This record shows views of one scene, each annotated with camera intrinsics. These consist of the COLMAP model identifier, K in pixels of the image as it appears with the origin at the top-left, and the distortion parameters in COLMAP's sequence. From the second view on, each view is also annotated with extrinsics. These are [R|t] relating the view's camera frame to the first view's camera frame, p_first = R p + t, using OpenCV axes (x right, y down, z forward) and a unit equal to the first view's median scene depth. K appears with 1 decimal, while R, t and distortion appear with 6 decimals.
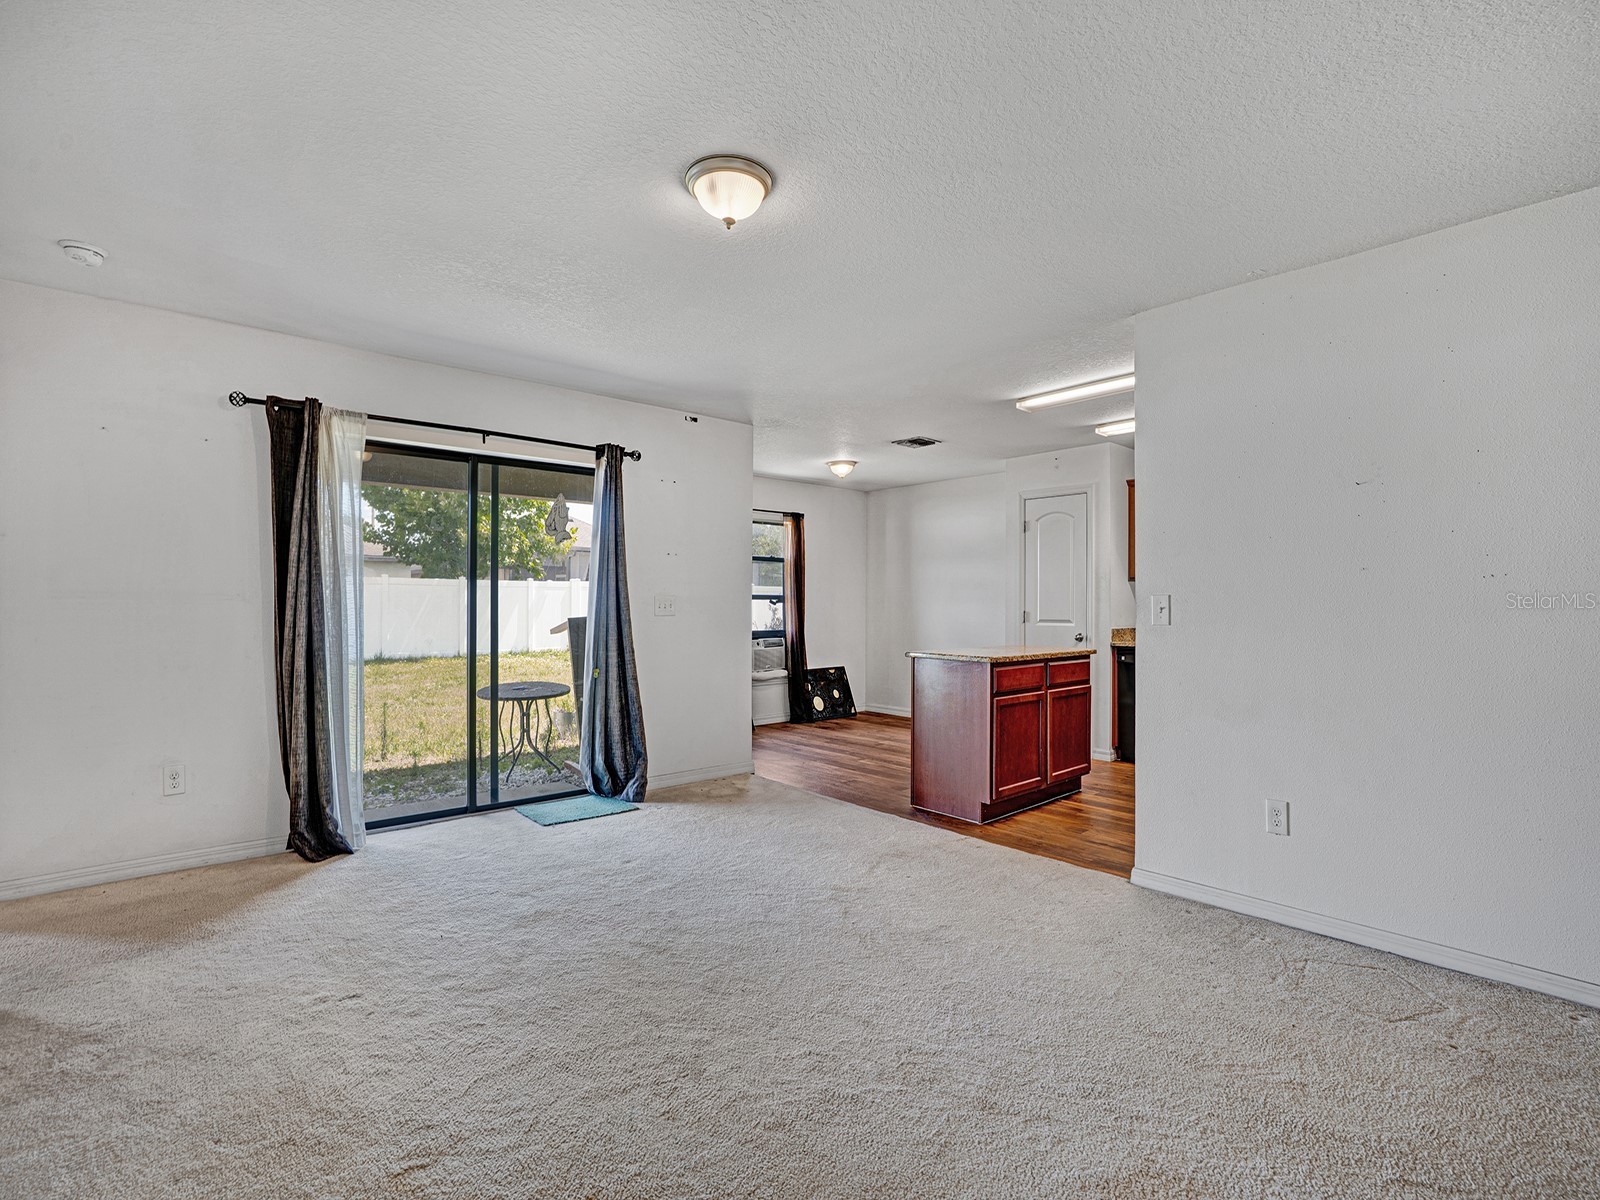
lens RADIAL K [[747.2, 0, 796.4], [0, 747.2, 603.3], [0, 0, 1]] dist [-0.067006, 0.024503]
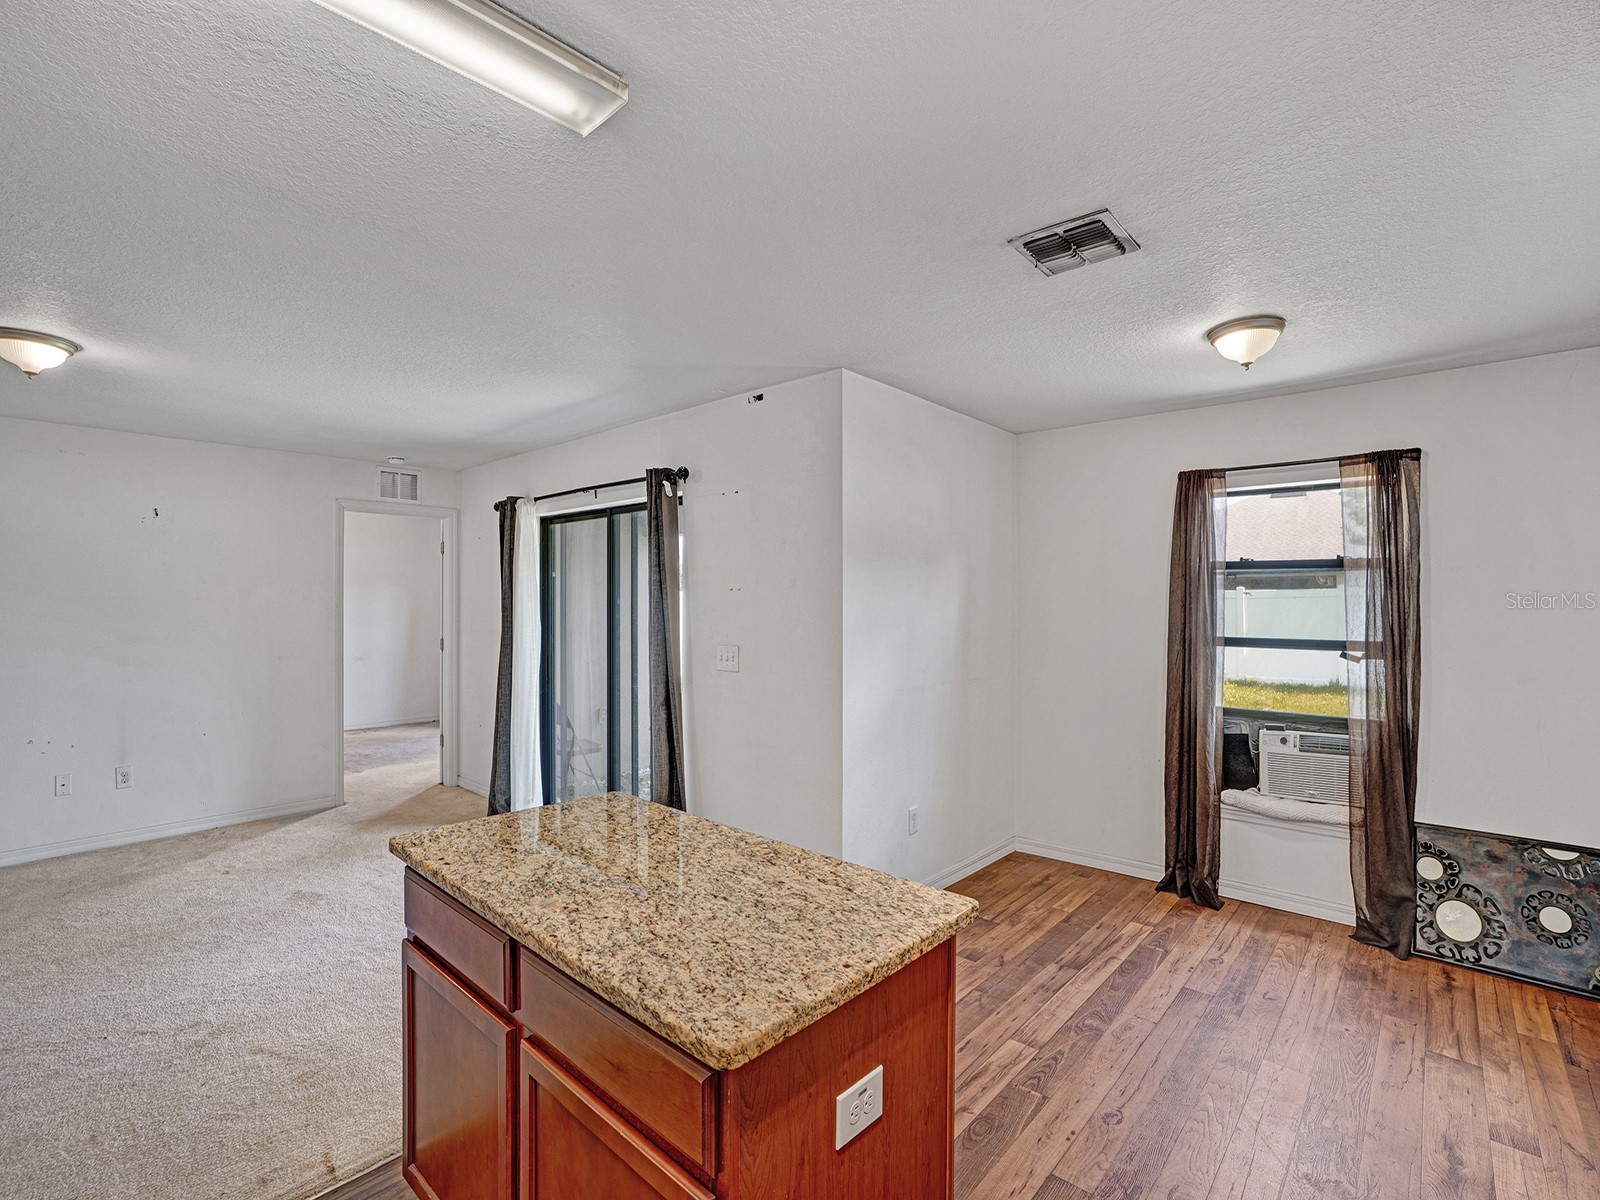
lens RADIAL K [[747.2, 0, 793.0], [0, 747.2, 602.1], [0, 0, 1]] dist [-0.067006, 0.024503]
pose [[0.115467, -0.001885, -0.993310, 0.685606], [-0.000582, 0.999998, -0.001965, -0.060964], [0.993311, 0.000805, 0.115466, 1.143721]]
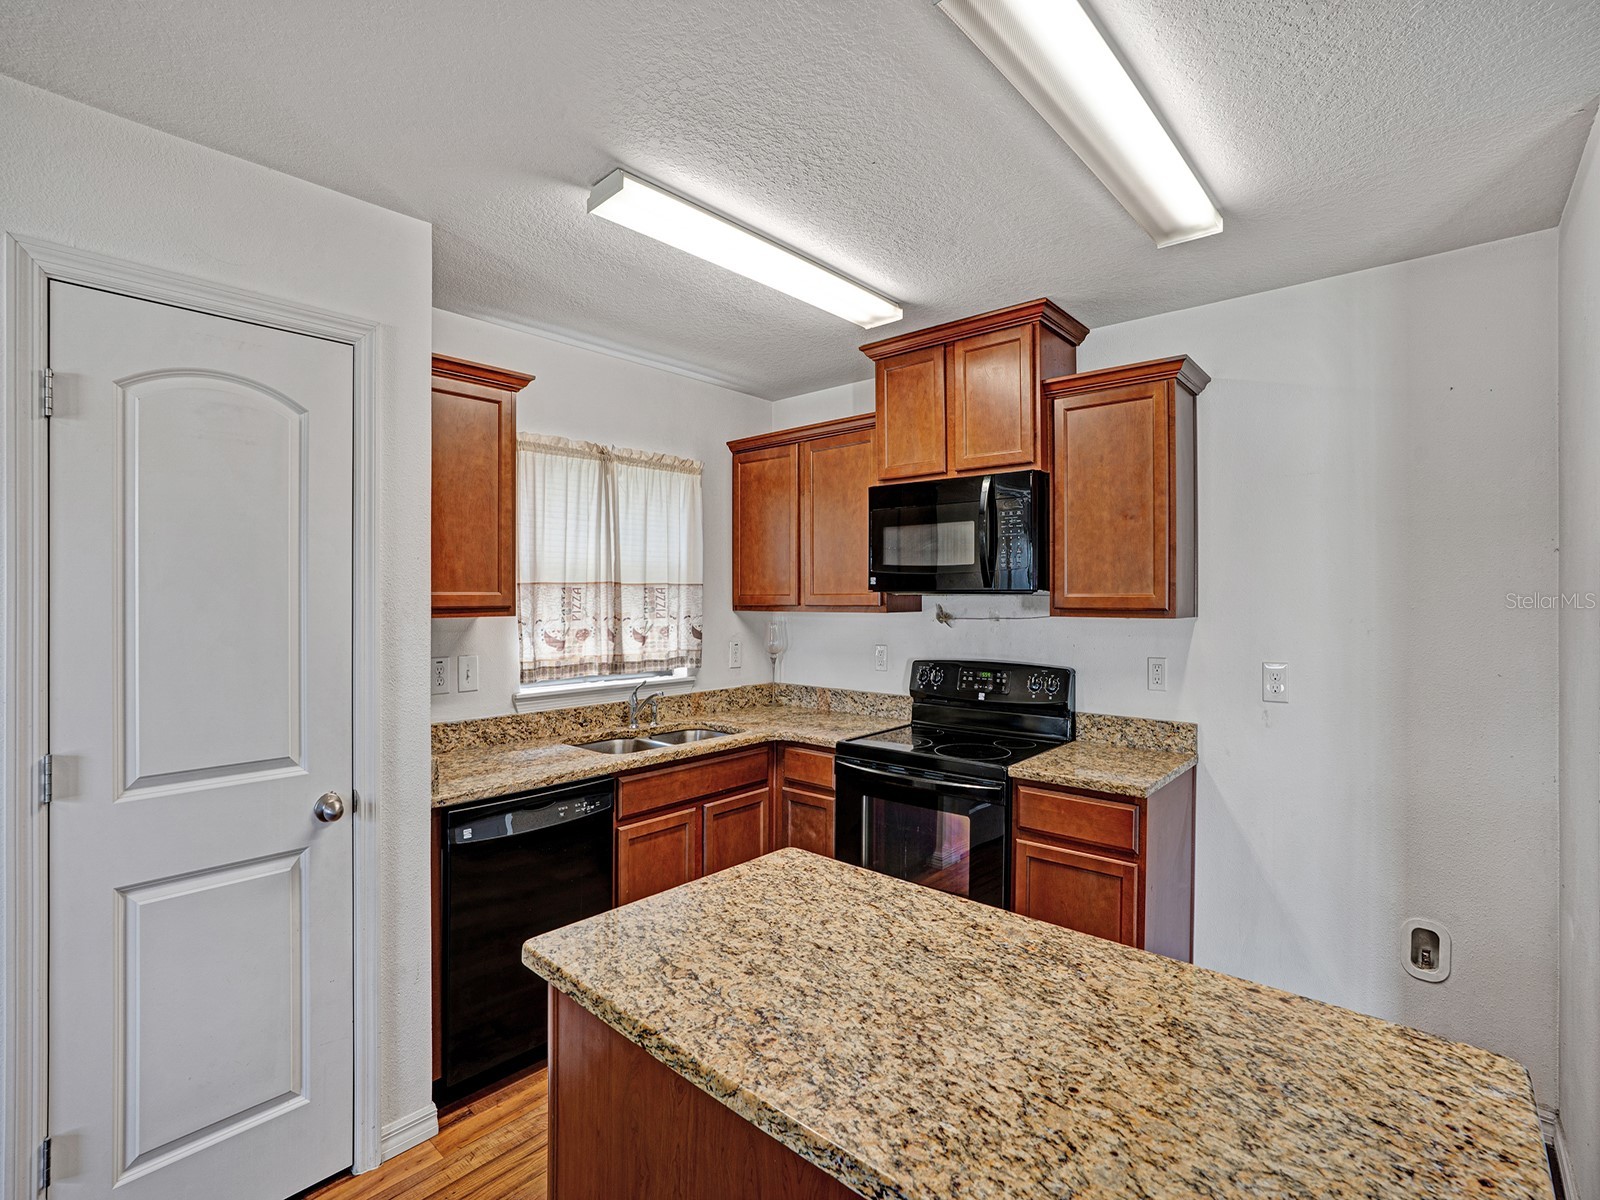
lens RADIAL K [[747.2, 0, 794.7], [0, 747.2, 600.2], [0, 0, 1]] dist [-0.067006, 0.024503]
pose [[-0.121858, -0.009863, 0.992499, 0.083311], [-0.002750, 0.999950, 0.009599, -0.062335], [-0.992544, -0.001560, -0.121879, 1.194355]]
